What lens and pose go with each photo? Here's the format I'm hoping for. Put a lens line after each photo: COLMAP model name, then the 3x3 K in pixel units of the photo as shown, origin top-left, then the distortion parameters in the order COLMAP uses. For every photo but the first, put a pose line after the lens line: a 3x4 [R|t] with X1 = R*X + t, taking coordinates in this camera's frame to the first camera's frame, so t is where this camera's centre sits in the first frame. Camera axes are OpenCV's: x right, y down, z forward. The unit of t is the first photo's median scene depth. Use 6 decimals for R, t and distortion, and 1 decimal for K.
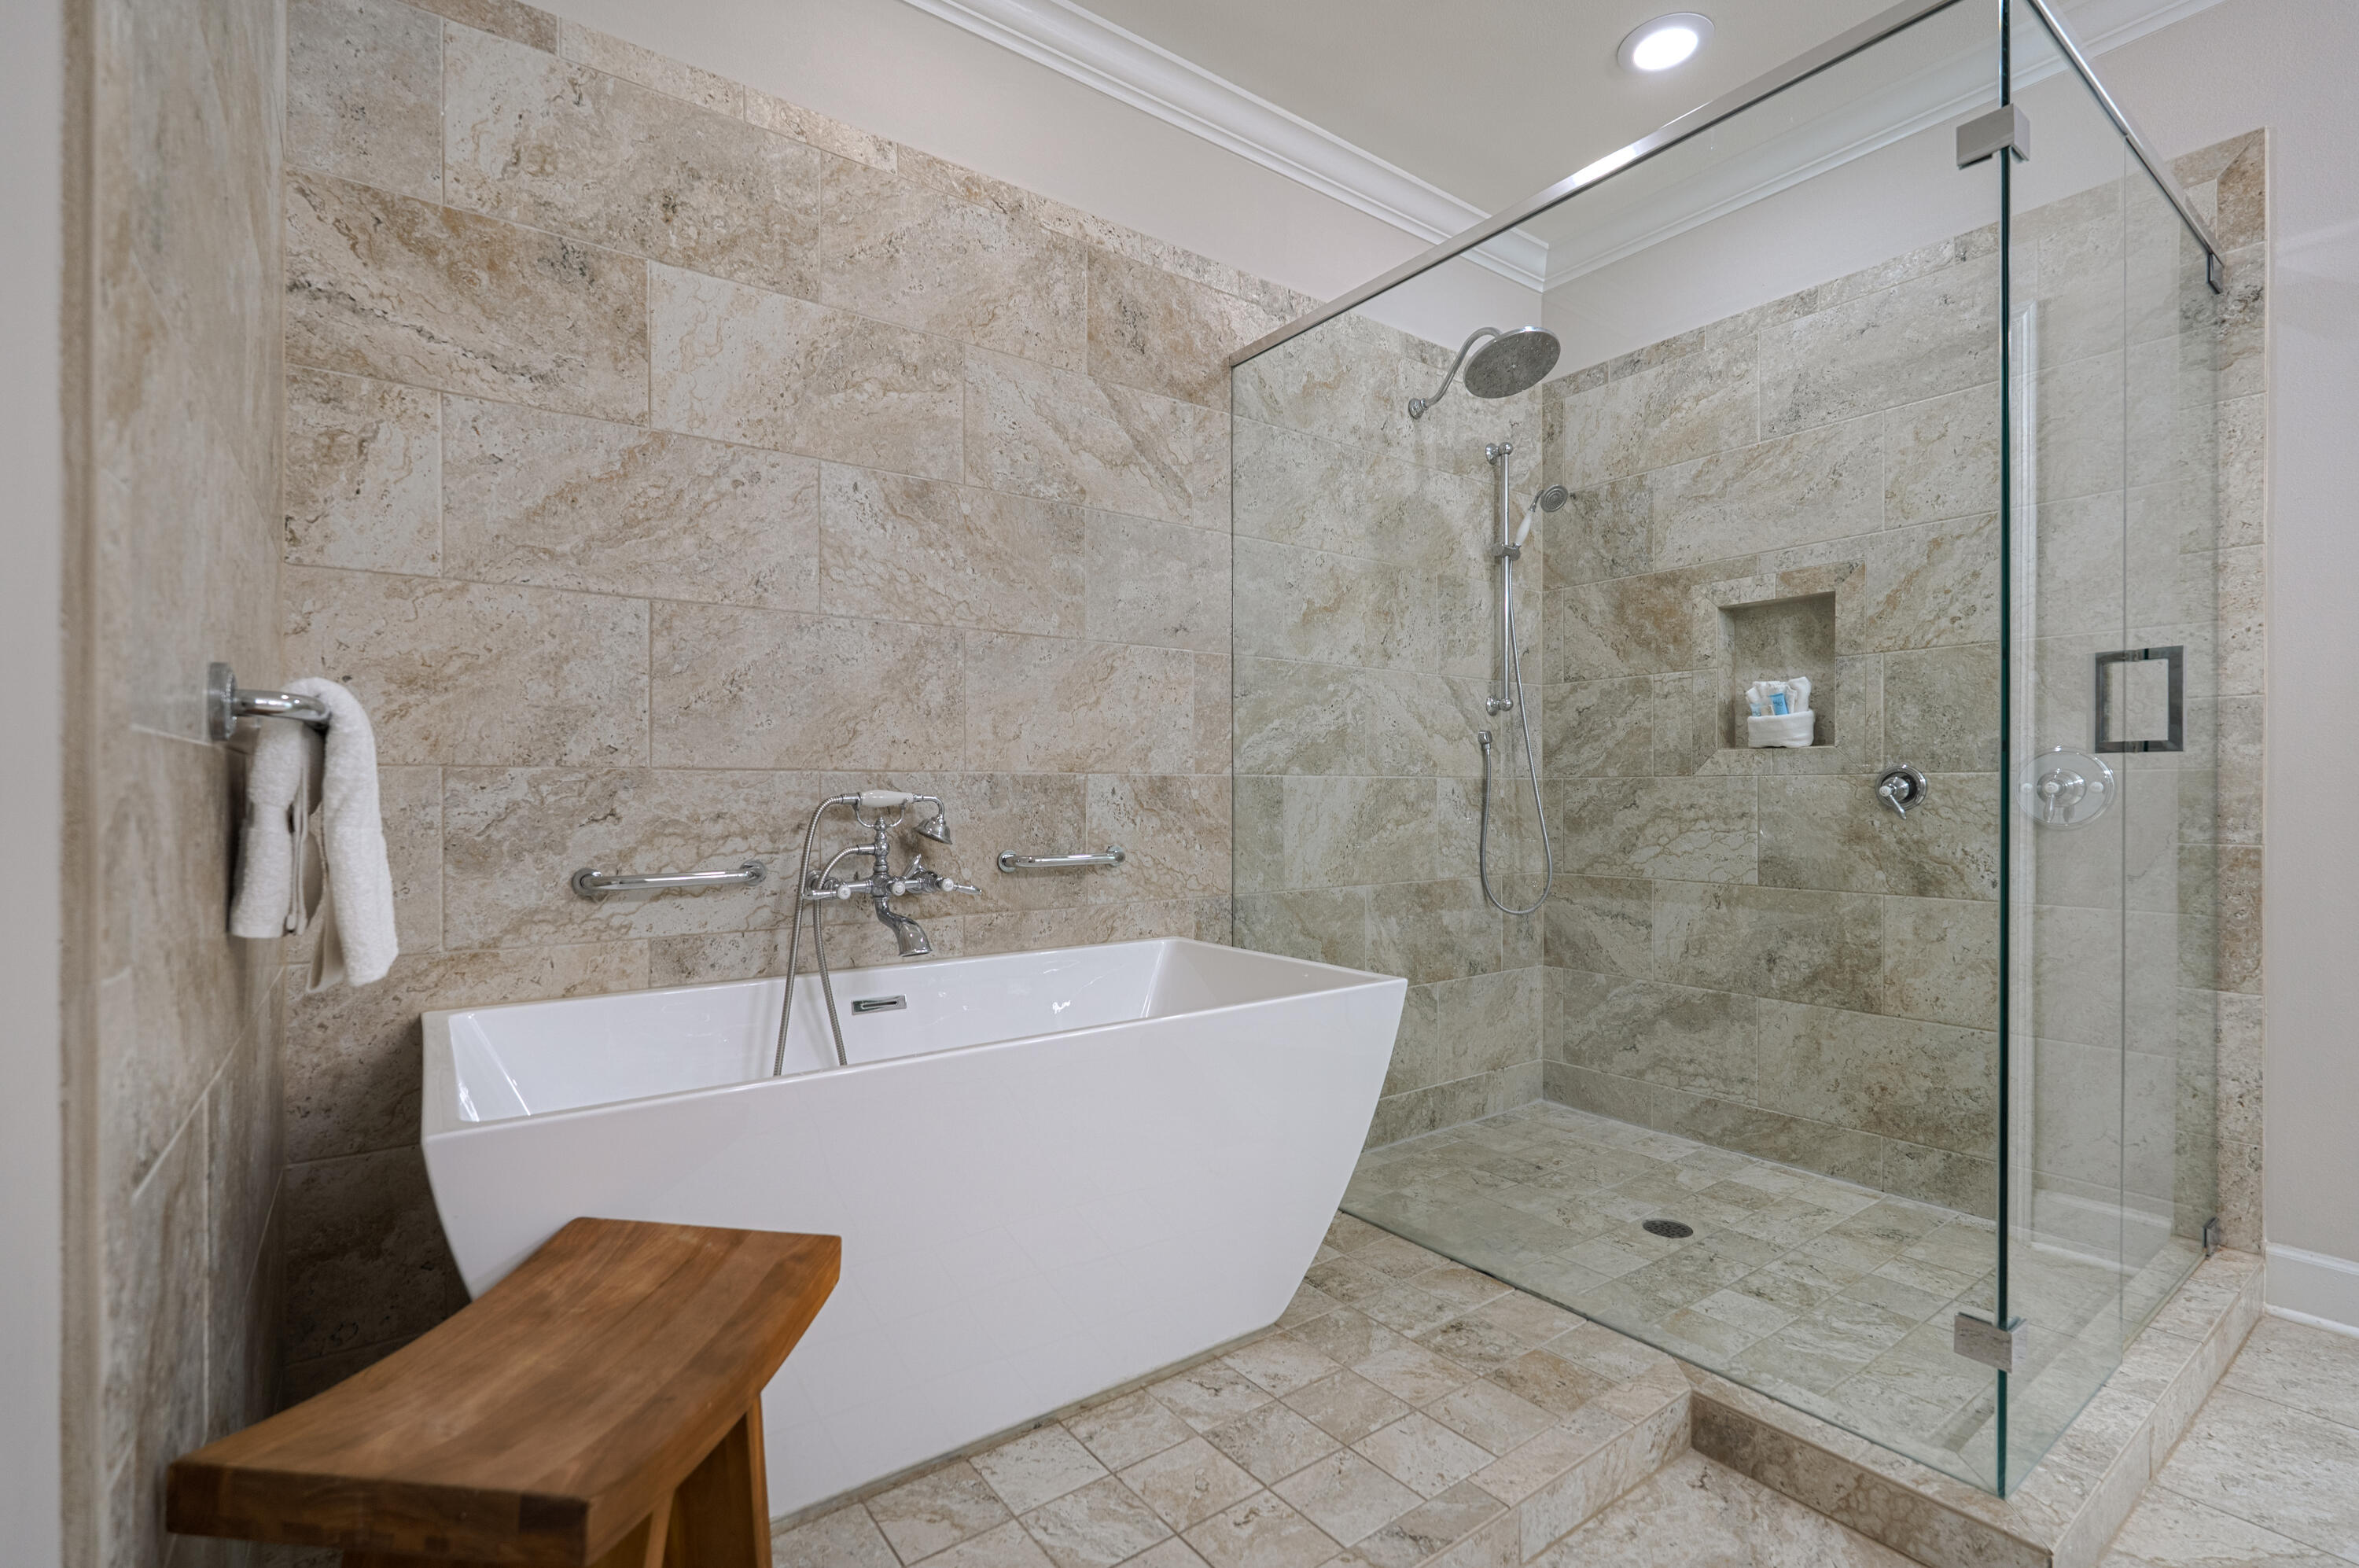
lens RADIAL K [[1073.4, 0, 1182.9], [0, 1073.4, 797.8], [0, 0, 1]] dist [-0.009069, 0.003937]
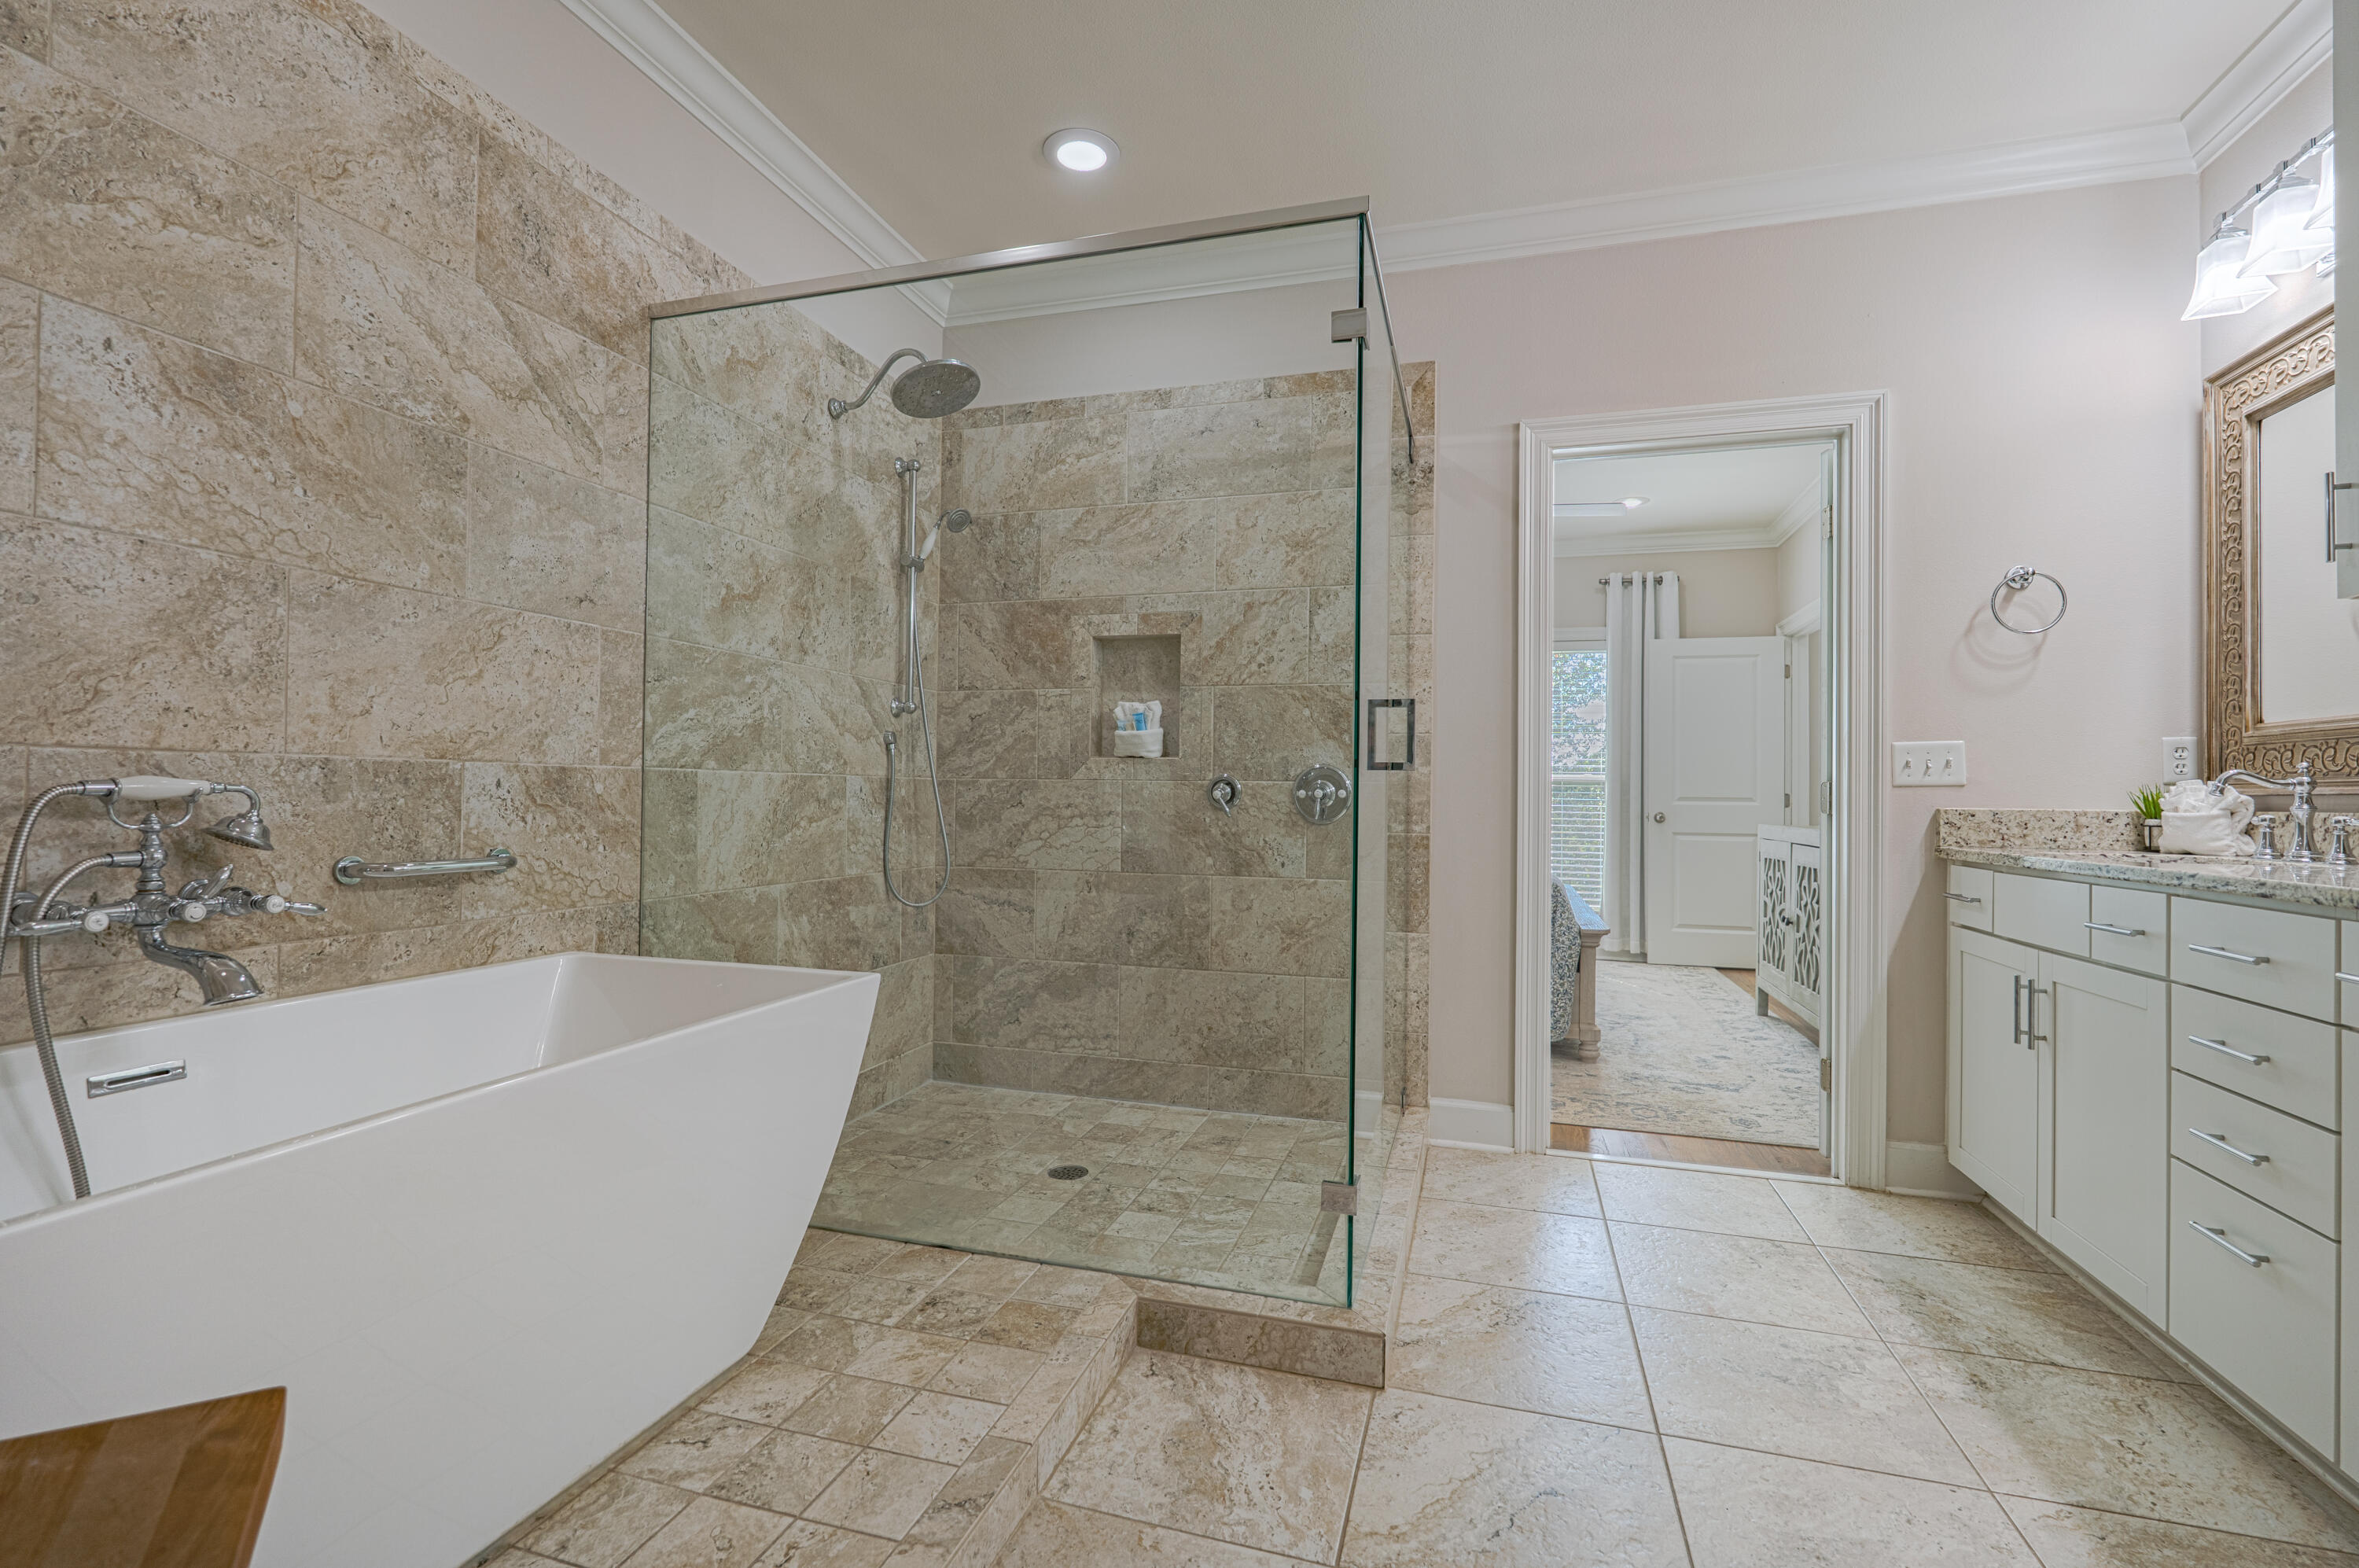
lens RADIAL K [[1038.8, 0, 1192.7], [0, 1038.8, 783.7], [0, 0, 1]] dist [-0.003685, 0.000305]
pose [[0.797946, 0.018532, 0.602444, -0.118777], [-0.011420, 0.999813, -0.015631, 0.000702], [-0.602621, 0.005593, 0.798008, 0.026577]]
